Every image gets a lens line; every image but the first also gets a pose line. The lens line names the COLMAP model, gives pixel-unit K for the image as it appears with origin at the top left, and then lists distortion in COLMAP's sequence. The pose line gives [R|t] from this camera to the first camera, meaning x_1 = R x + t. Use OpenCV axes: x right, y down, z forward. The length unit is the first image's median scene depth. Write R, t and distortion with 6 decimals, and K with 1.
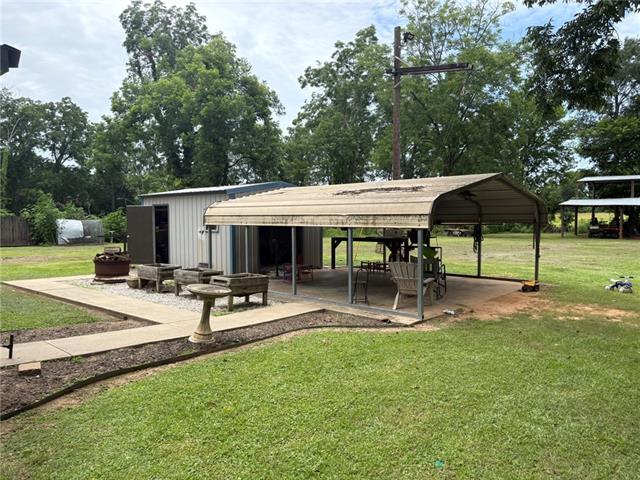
lens RADIAL K [[479.7, 0, 321.0], [0, 479.7, 239.9], [0, 0, 1]] dist [0.011720, 0.002411]
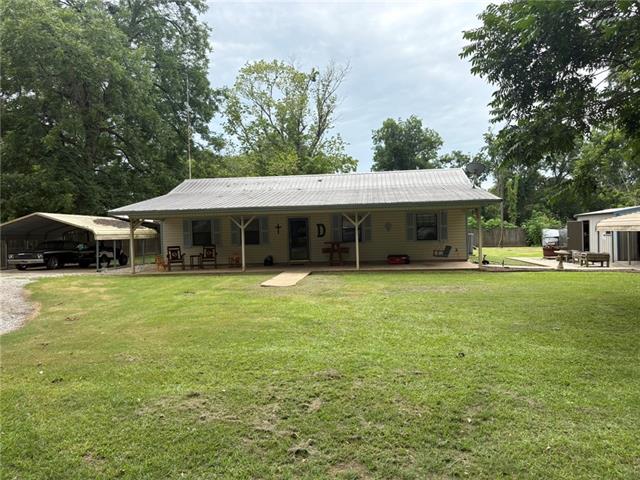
lens RADIAL K [[479.7, 0, 320.7], [0, 479.7, 242.1], [0, 0, 1]] dist [0.011720, 0.002411]
pose [[0.565997, 0.007896, -0.824369, 0.456526], [-0.019989, 0.999792, -0.004148, 0.027343], [0.824165, 0.018827, 0.566037, -0.639949]]
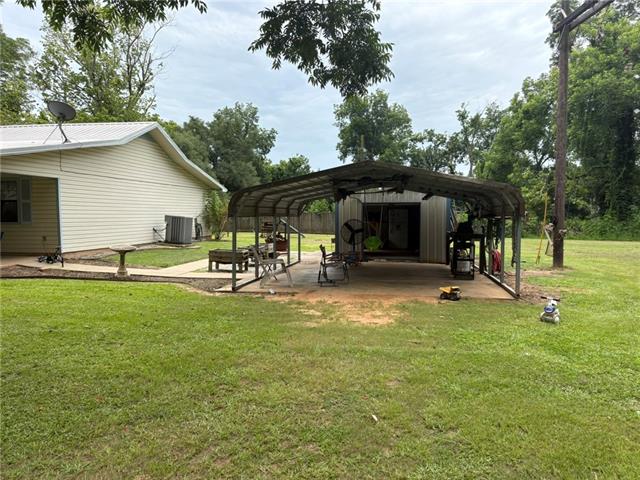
lens RADIAL K [[479.7, 0, 319.5], [0, 479.7, 239.6], [0, 0, 1]] dist [0.011720, 0.002411]
pose [[0.525991, 0.049195, -0.849066, 0.547682], [-0.047669, 0.998462, 0.028320, -0.003809], [0.849153, 0.025578, 0.527527, 0.224055]]
